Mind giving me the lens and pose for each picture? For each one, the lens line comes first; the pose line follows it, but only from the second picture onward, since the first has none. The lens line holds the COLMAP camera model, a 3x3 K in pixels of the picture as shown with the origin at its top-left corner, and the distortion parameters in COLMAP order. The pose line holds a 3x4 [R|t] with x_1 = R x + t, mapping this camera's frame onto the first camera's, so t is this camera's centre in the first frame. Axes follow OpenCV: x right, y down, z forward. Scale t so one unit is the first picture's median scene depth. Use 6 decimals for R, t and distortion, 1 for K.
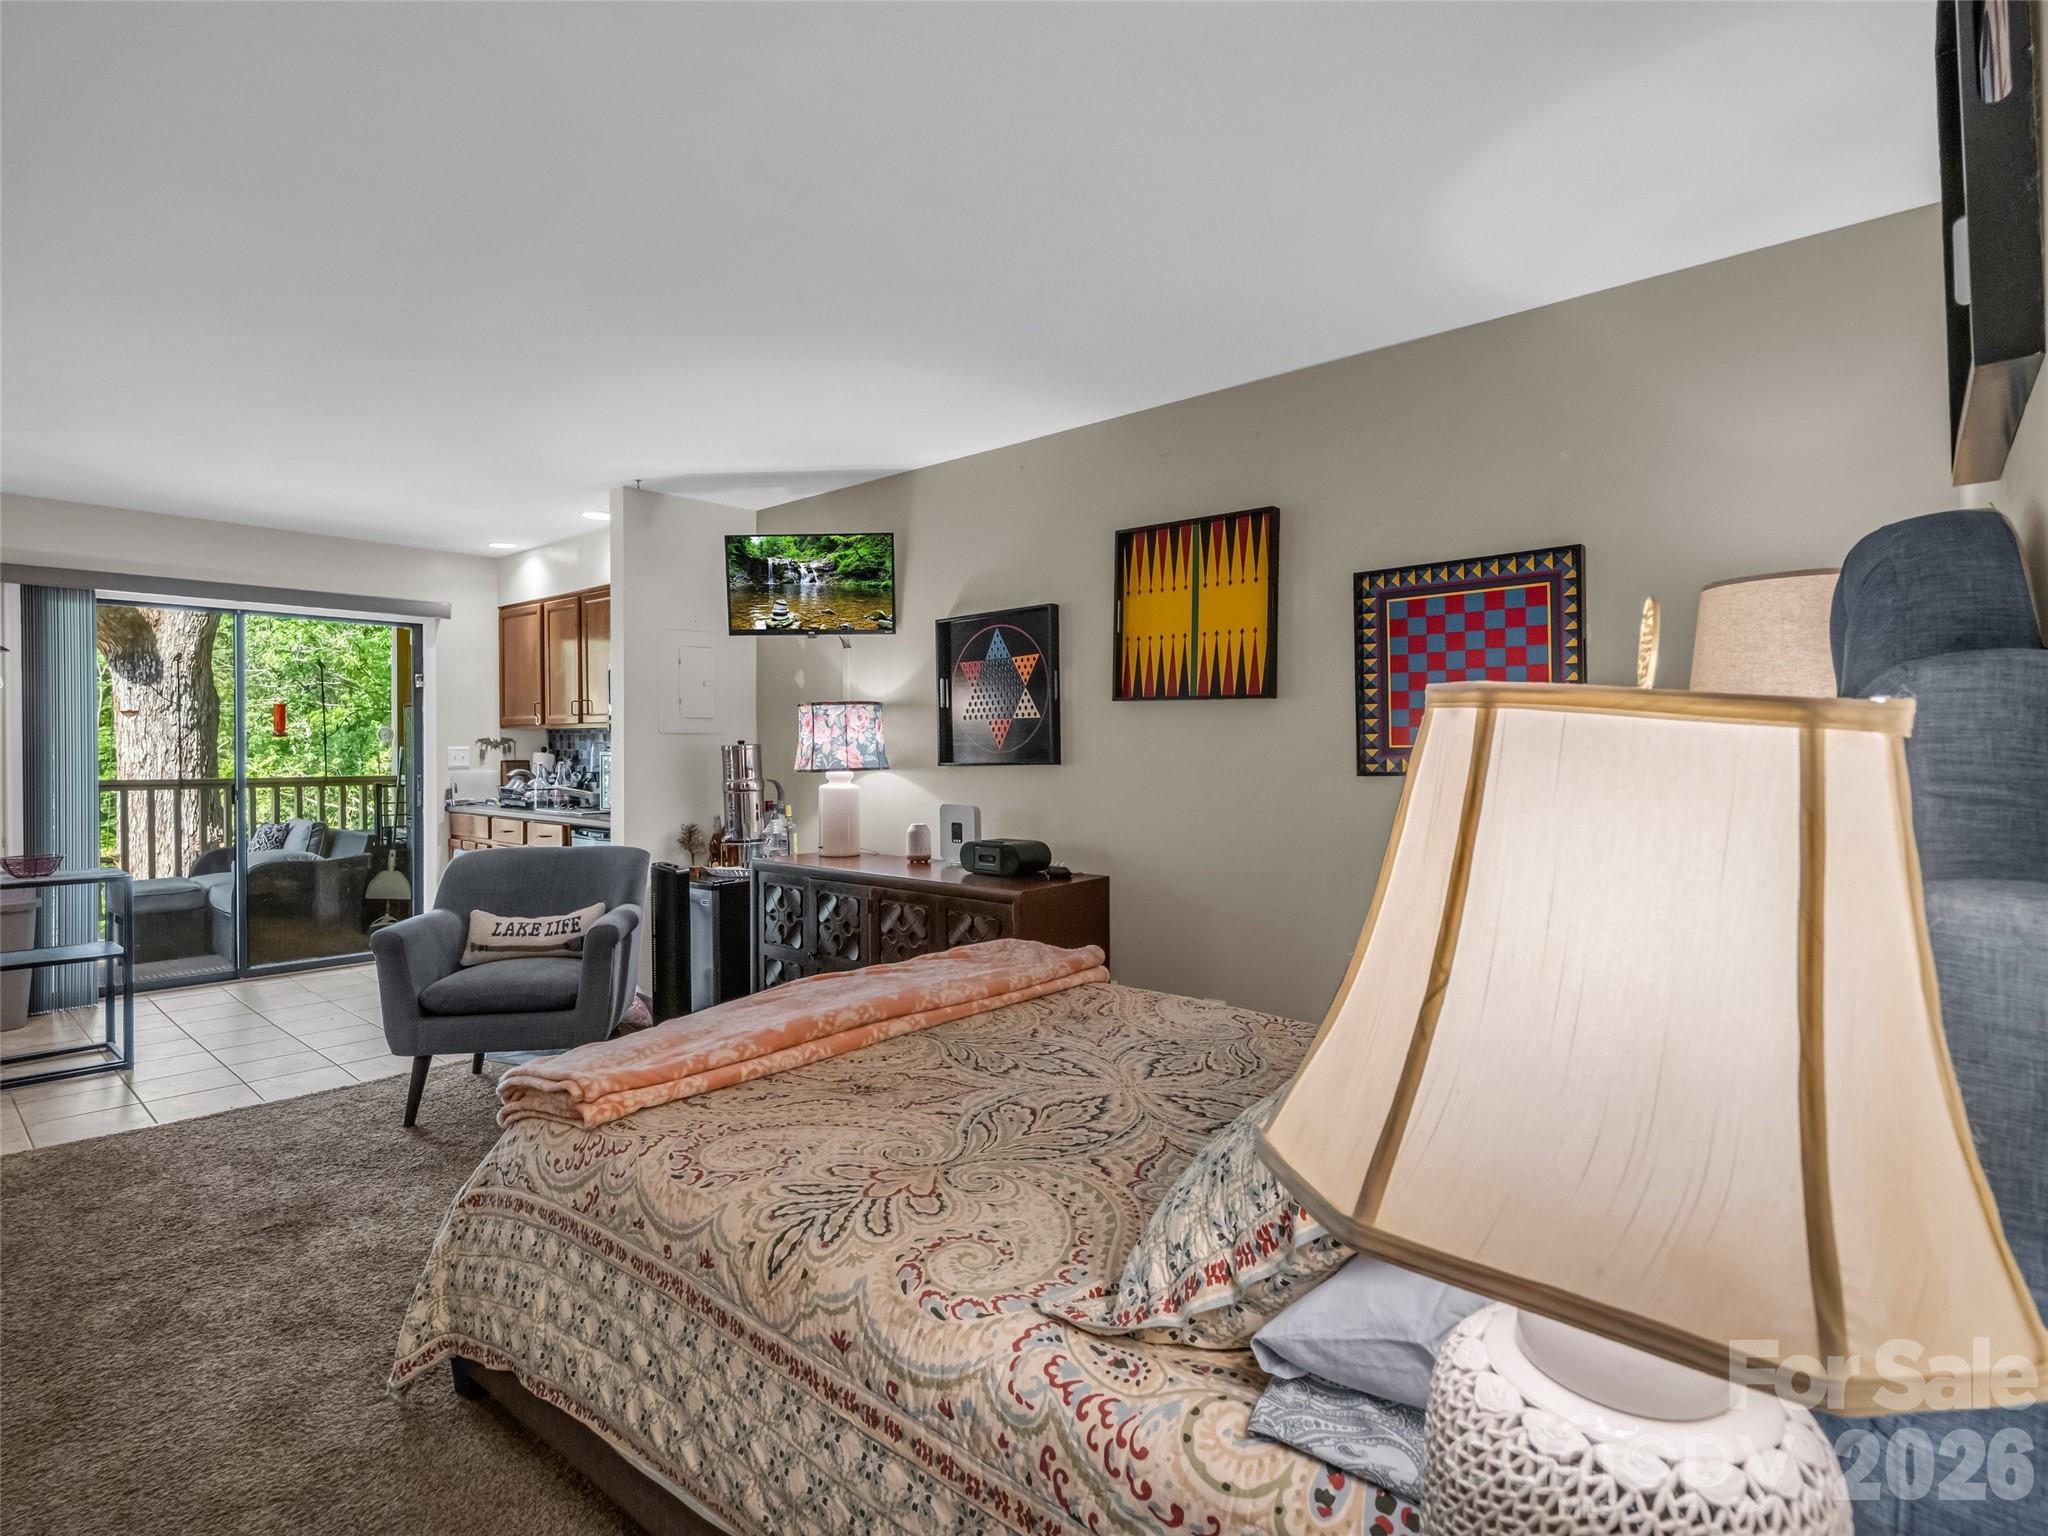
lens RADIAL K [[1044.7, 0, 1012.3], [0, 1044.7, 747.9], [0, 0, 1]] dist [-0.006394, -0.001400]
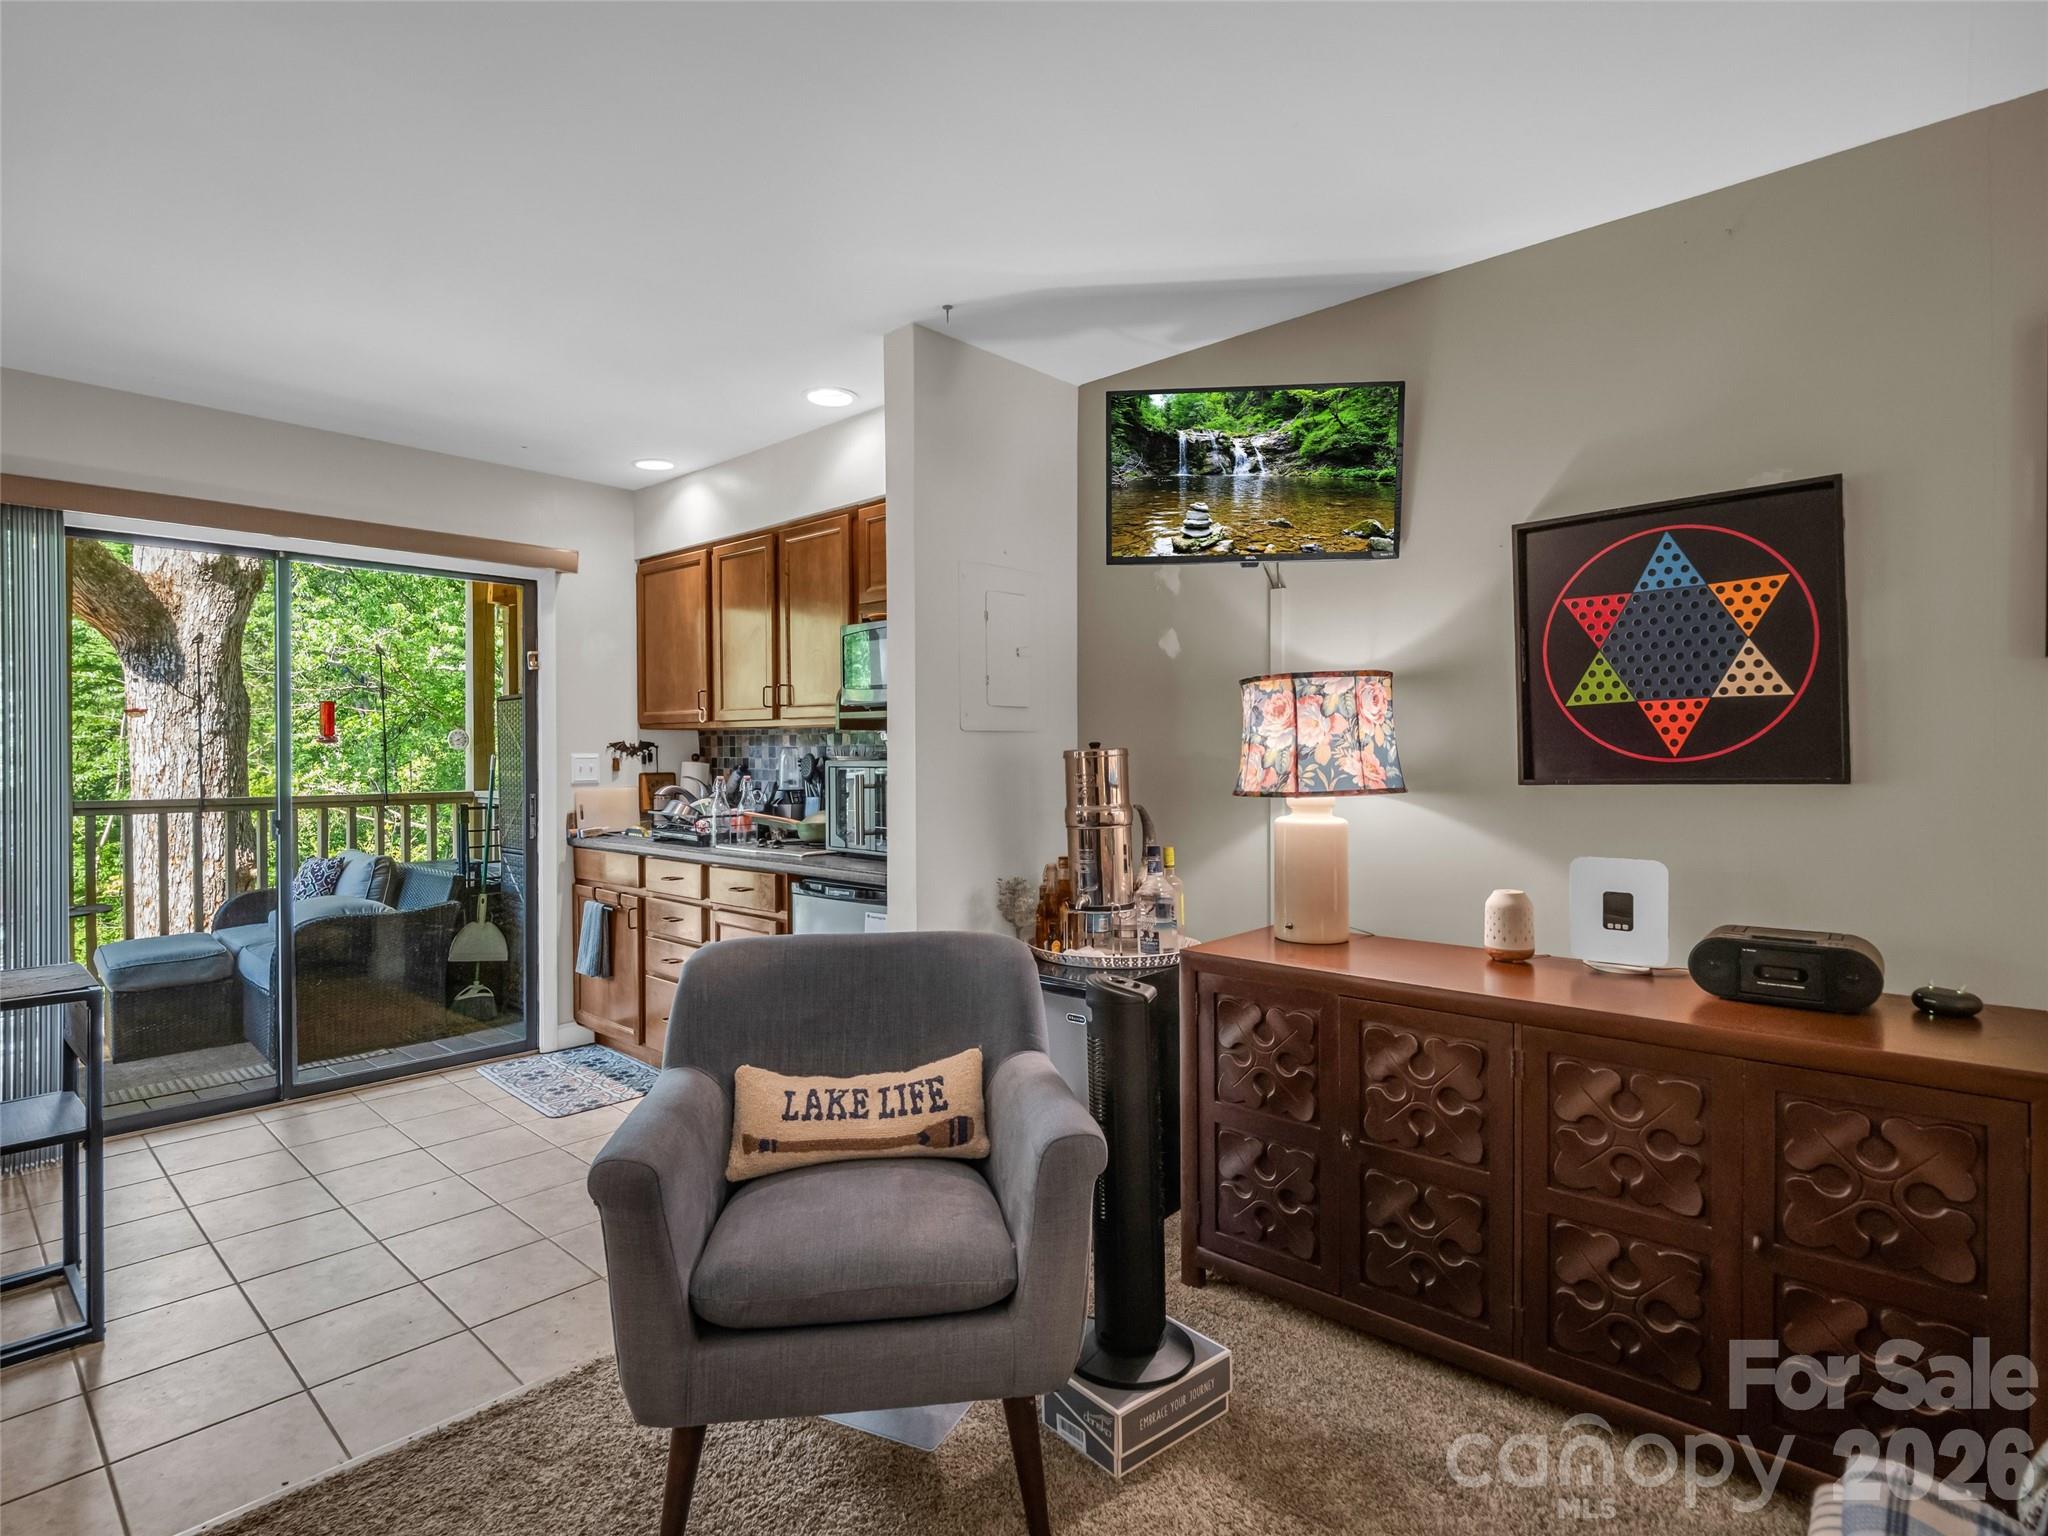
lens RADIAL K [[1044.7, 0, 1012.3], [0, 1044.7, 747.9], [0, 0, 1]] dist [-0.006394, -0.001400]
pose [[0.999839, -0.004064, -0.017474, -0.271595], [0.003962, 0.999975, -0.005858, -0.000205], [0.017498, 0.005788, 0.999830, 0.350661]]
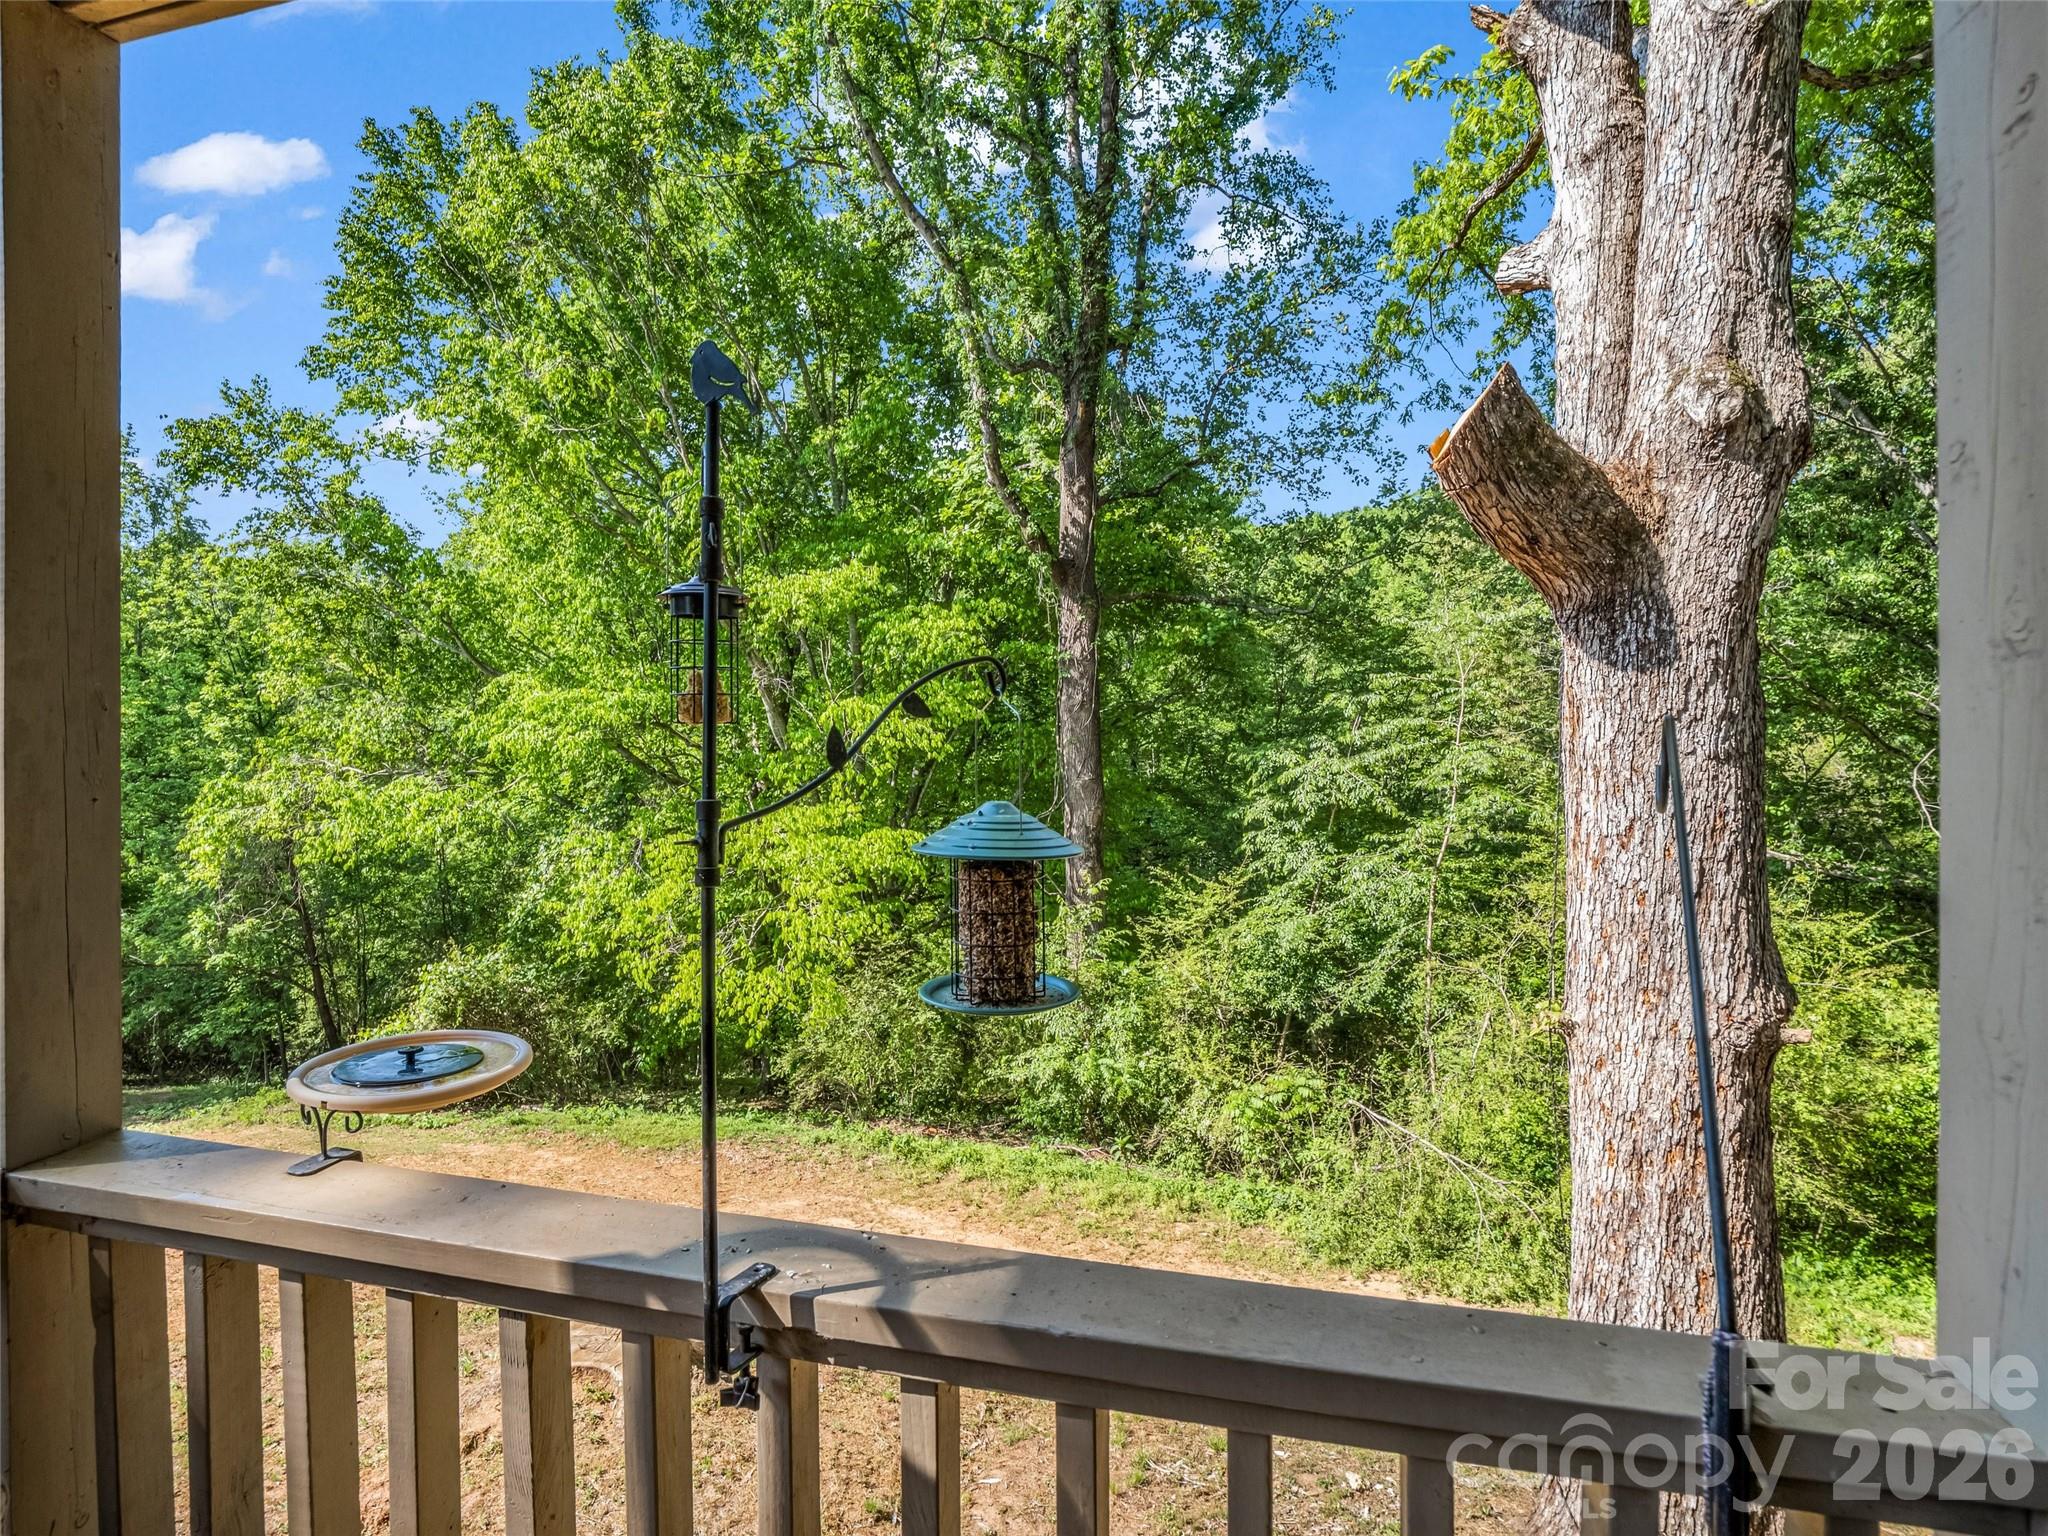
lens RADIAL K [[1039.0, 0, 977.5], [0, 1039.0, 746.3], [0, 0, 1]] dist [-0.005806, -0.001193]
pose [[0.446706, -0.000874, -0.894680, -1.176160], [0.001045, 0.999999, -0.000456, -0.054304], [0.894680, -0.000731, 0.446707, 1.143370]]
